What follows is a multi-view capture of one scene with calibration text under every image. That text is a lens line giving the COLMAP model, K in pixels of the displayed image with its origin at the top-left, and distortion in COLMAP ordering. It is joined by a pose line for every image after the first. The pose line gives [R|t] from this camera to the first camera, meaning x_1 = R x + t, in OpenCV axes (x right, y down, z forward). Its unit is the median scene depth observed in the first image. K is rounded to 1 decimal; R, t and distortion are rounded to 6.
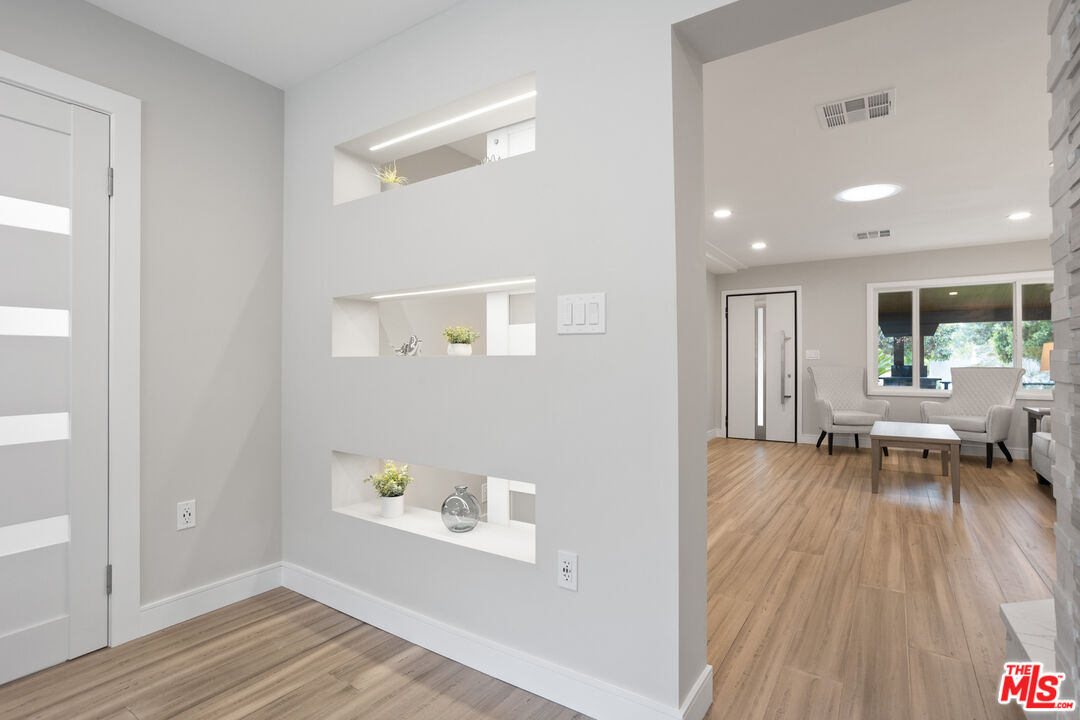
lens RADIAL K [[519.1, 0, 540.0], [0, 519.1, 360.0], [0, 0, 1]] dist [-0.051603, 0.031251]
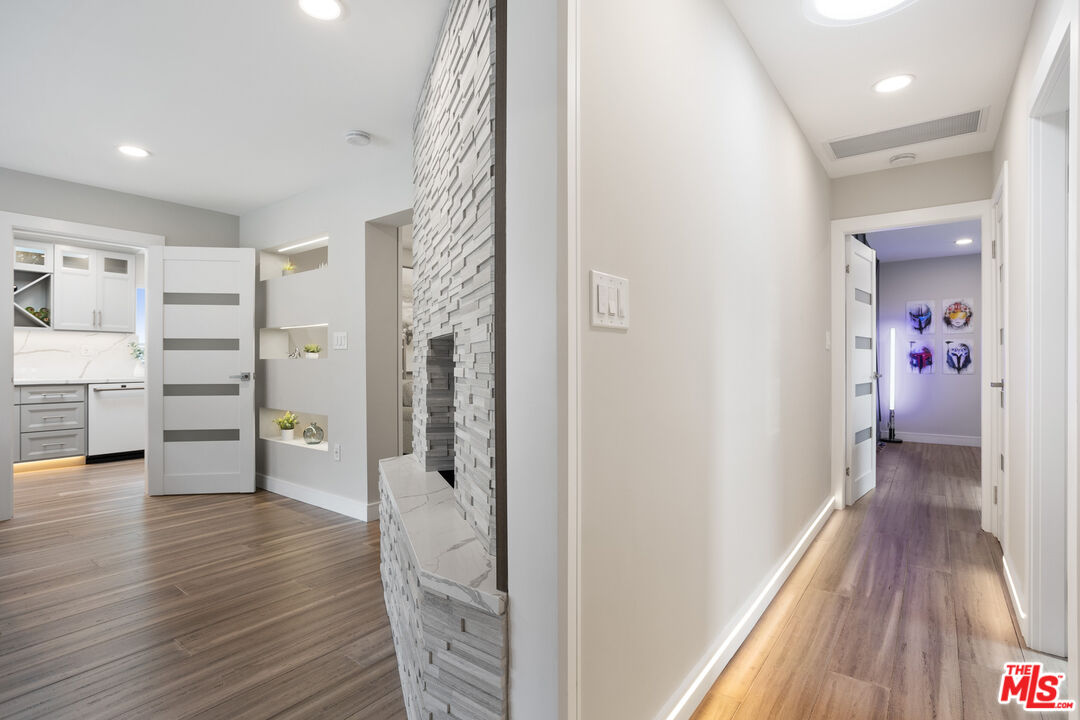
lens RADIAL K [[524.1, 0, 540.0], [0, 524.1, 360.0], [0, 0, 1]] dist [-0.033222, 0.000562]
pose [[0.997469, -0.007030, -0.070756, 0.886151], [0.007511, 0.999950, 0.006530, -0.009134], [0.070706, -0.007045, 0.997472, -0.985947]]
